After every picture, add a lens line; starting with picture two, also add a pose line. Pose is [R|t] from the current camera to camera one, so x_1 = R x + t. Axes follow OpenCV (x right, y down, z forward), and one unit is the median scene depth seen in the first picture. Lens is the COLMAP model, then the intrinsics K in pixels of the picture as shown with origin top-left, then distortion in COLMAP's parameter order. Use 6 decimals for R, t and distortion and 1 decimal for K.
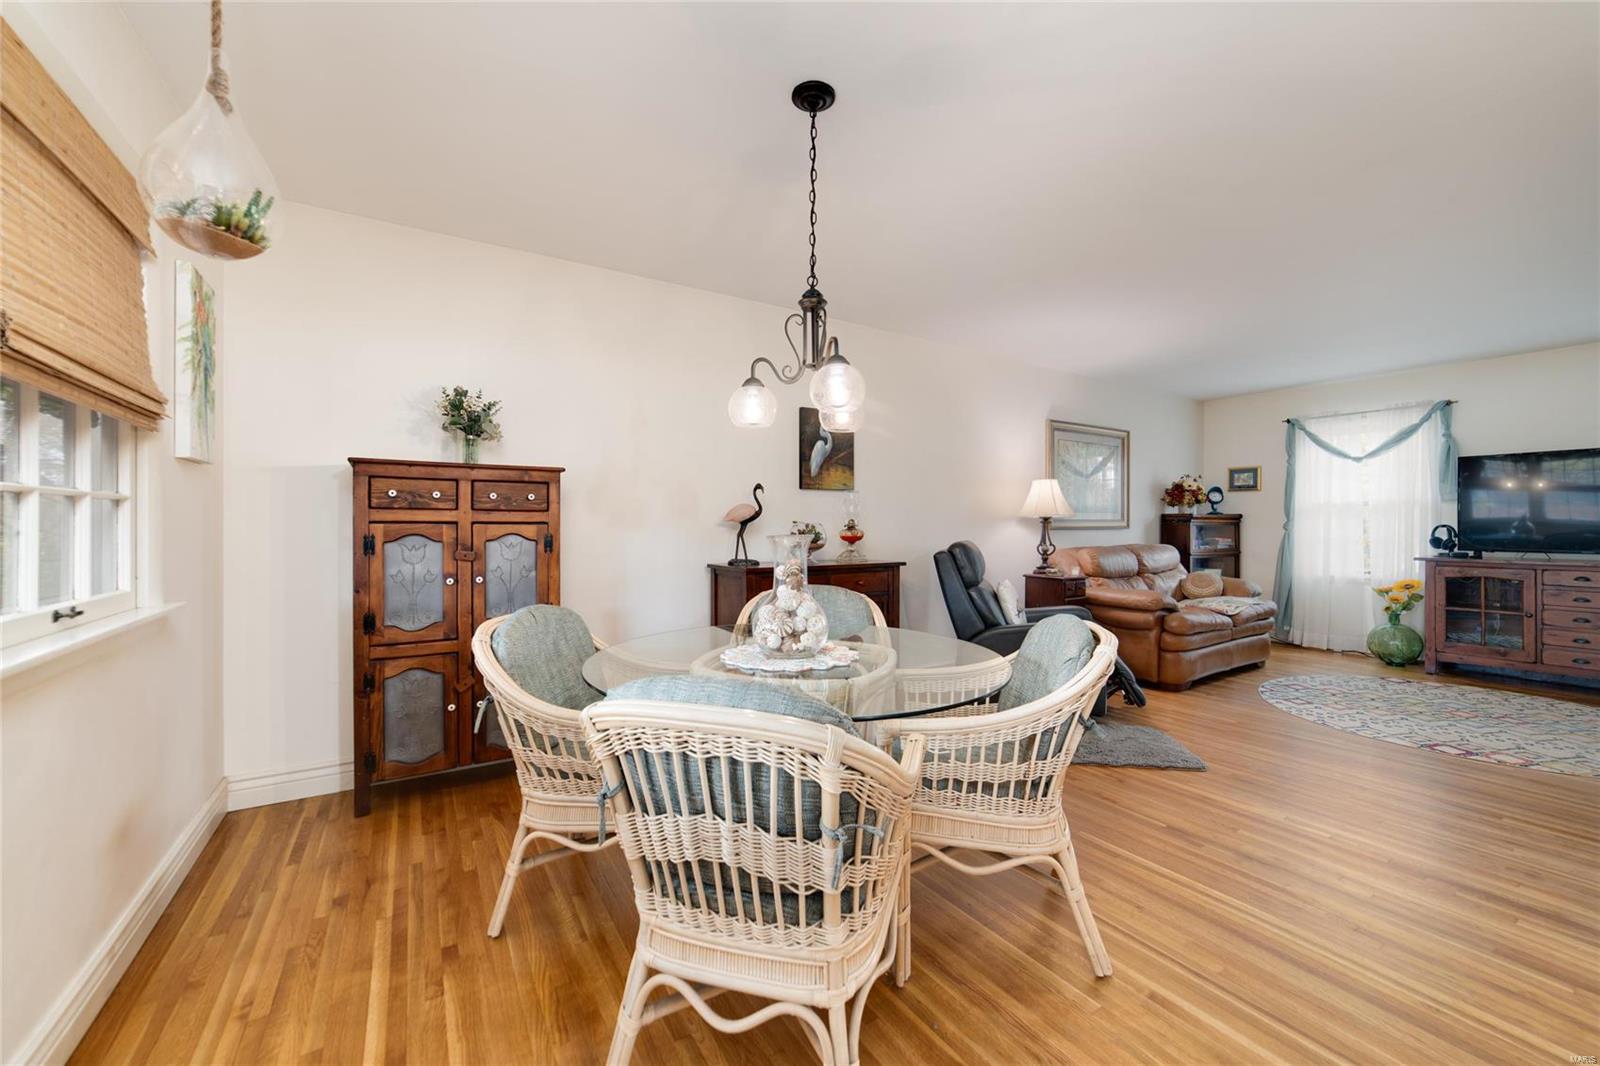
lens RADIAL K [[625.0, 0, 804.2], [0, 625.0, 531.7], [0, 0, 1]] dist [-0.023555, 0.008535]
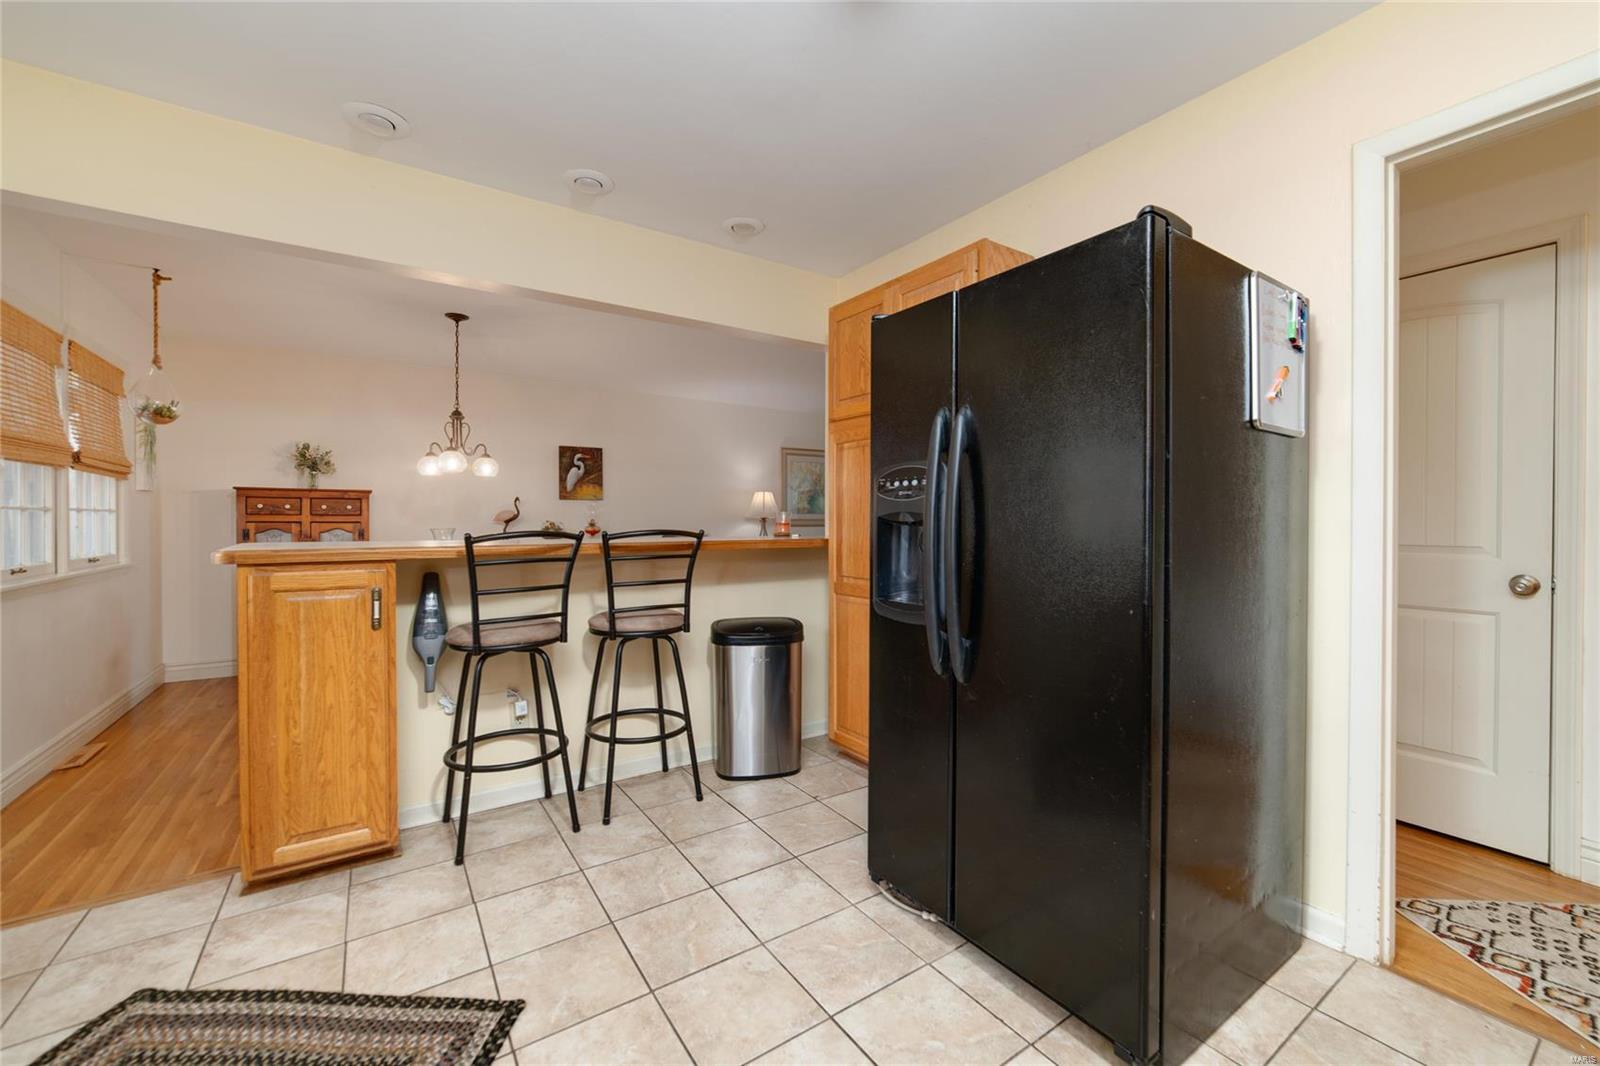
lens RADIAL K [[649.8, 0, 834.3], [0, 649.8, 532.4], [0, 0, 1]] dist [-0.024335, 0.010518]
pose [[0.998572, -0.000952, 0.053421, 0.561672], [0.000714, 0.999990, 0.004480, 0.004594], [-0.053425, -0.004436, 0.998562, -0.593243]]
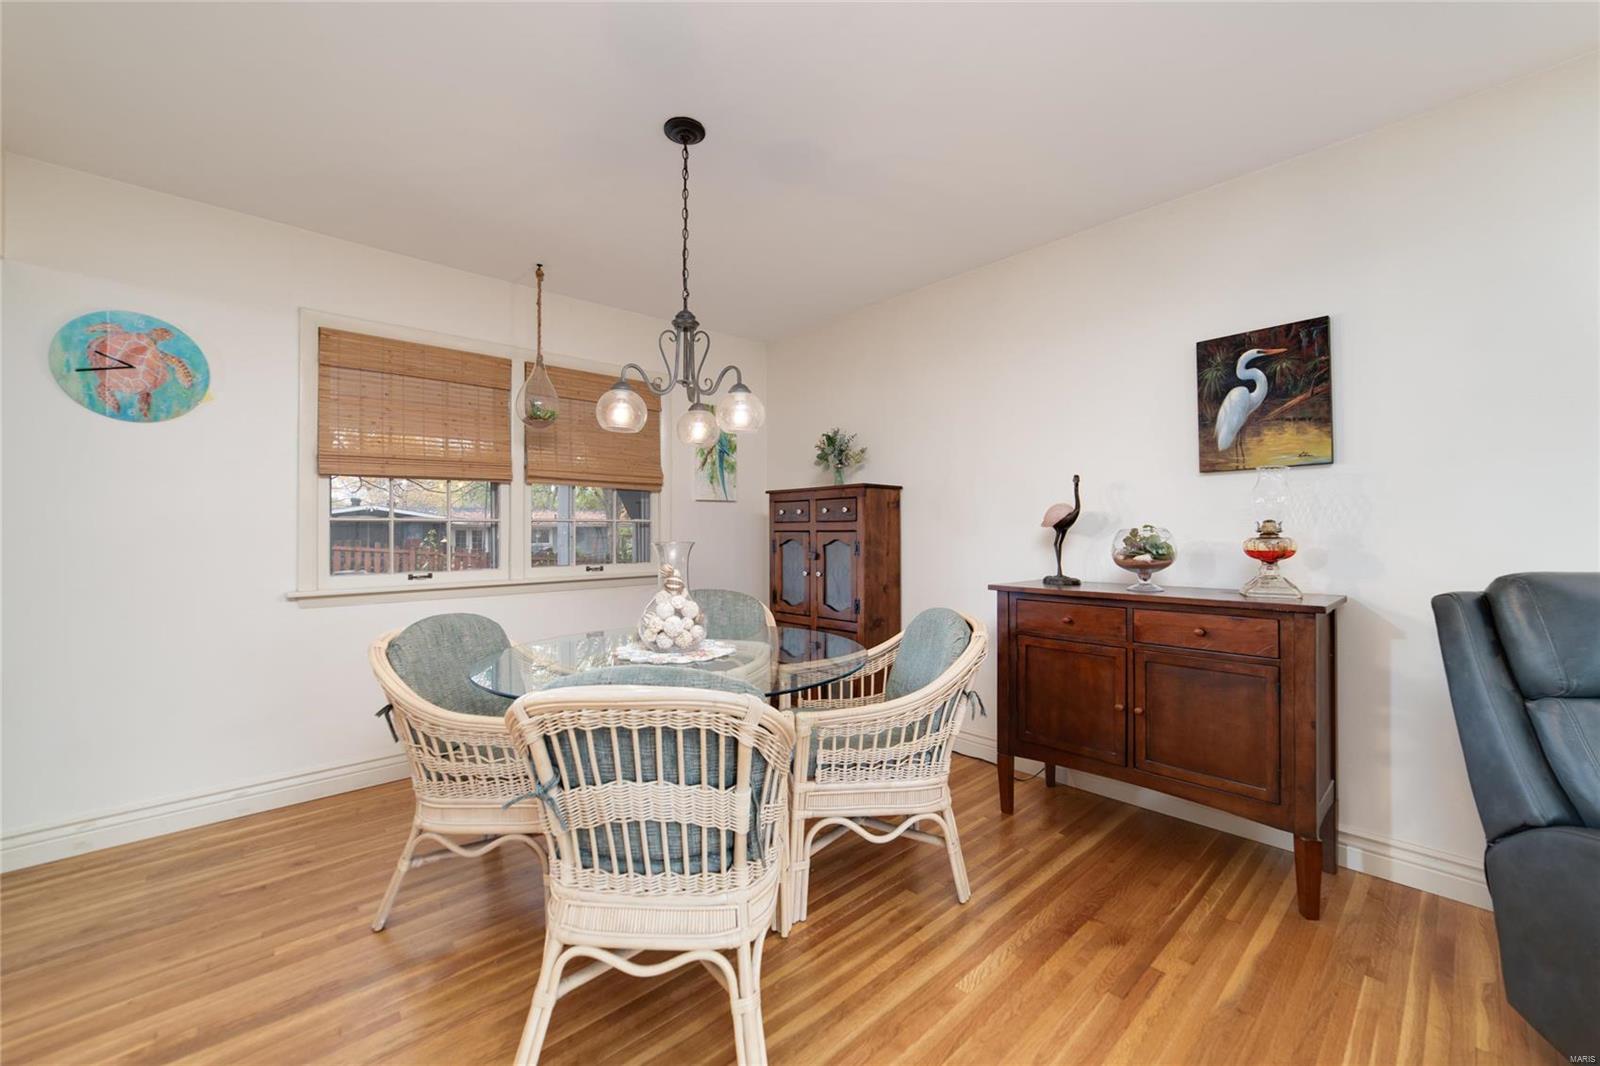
lens RADIAL K [[625.0, 0, 804.2], [0, 625.0, 531.7], [0, 0, 1]] dist [-0.023555, 0.008535]
pose [[0.171857, -0.001536, -0.985121, 0.522674], [-0.003565, 0.999991, -0.002181, -0.006768], [0.985115, 0.003887, 0.171850, 0.488102]]
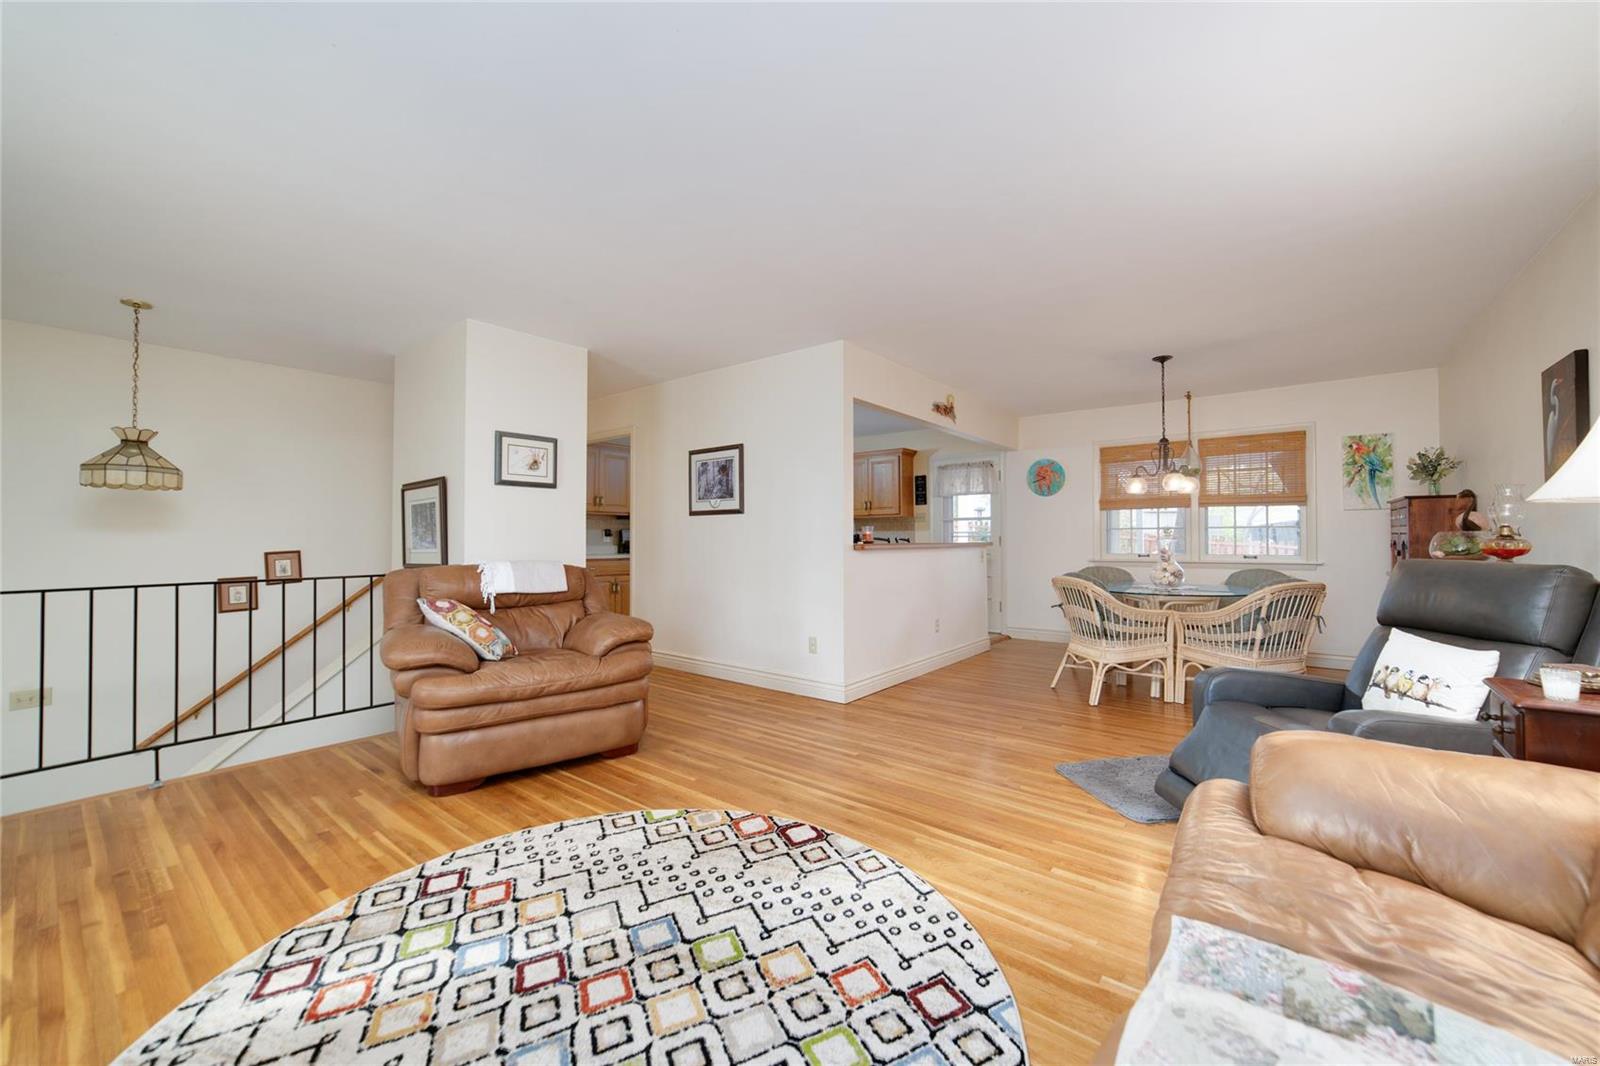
lens RADIAL K [[627.1, 0, 814.5], [0, 627.1, 529.7], [0, 0, 1]] dist [-0.022962, 0.008968]
pose [[-0.939945, -0.004354, -0.341299, 1.008238], [-0.002653, 0.999982, -0.005448, -0.007566], [0.341316, -0.004215, -0.939939, 1.338249]]
